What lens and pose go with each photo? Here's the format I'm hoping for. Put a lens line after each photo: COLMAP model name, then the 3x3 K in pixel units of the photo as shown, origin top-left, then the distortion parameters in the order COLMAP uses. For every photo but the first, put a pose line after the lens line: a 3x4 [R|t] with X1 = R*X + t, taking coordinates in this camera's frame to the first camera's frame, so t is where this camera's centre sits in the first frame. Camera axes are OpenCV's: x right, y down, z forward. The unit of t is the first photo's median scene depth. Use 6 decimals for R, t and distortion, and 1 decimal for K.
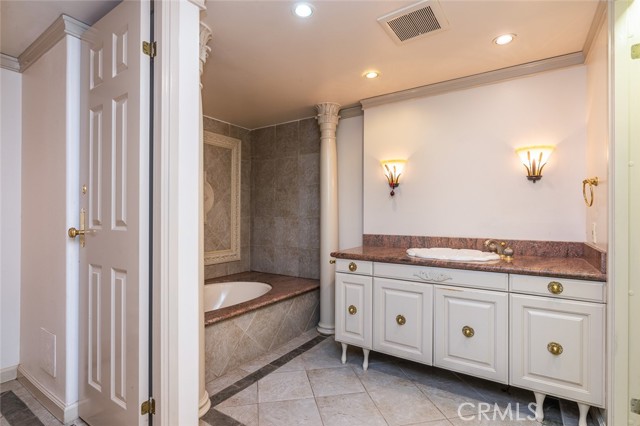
lens RADIAL K [[319.9, 0, 316.3], [0, 319.9, 212.6], [0, 0, 1]] dist [-0.040176, -0.000999]
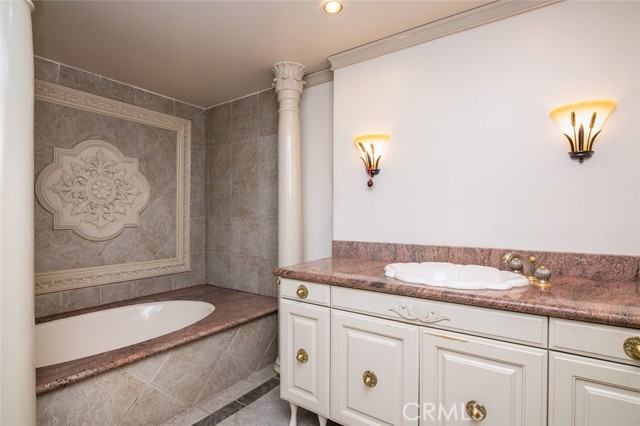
lens RADIAL K [[319.9, 0, 322.3], [0, 319.9, 212.4], [0, 0, 1]] dist [-0.040176, -0.000999]
pose [[0.999875, -0.001971, -0.015715, 0.153069], [0.001969, 0.999998, -0.000141, 0.004369], [0.015715, 0.000110, 0.999877, 0.308745]]
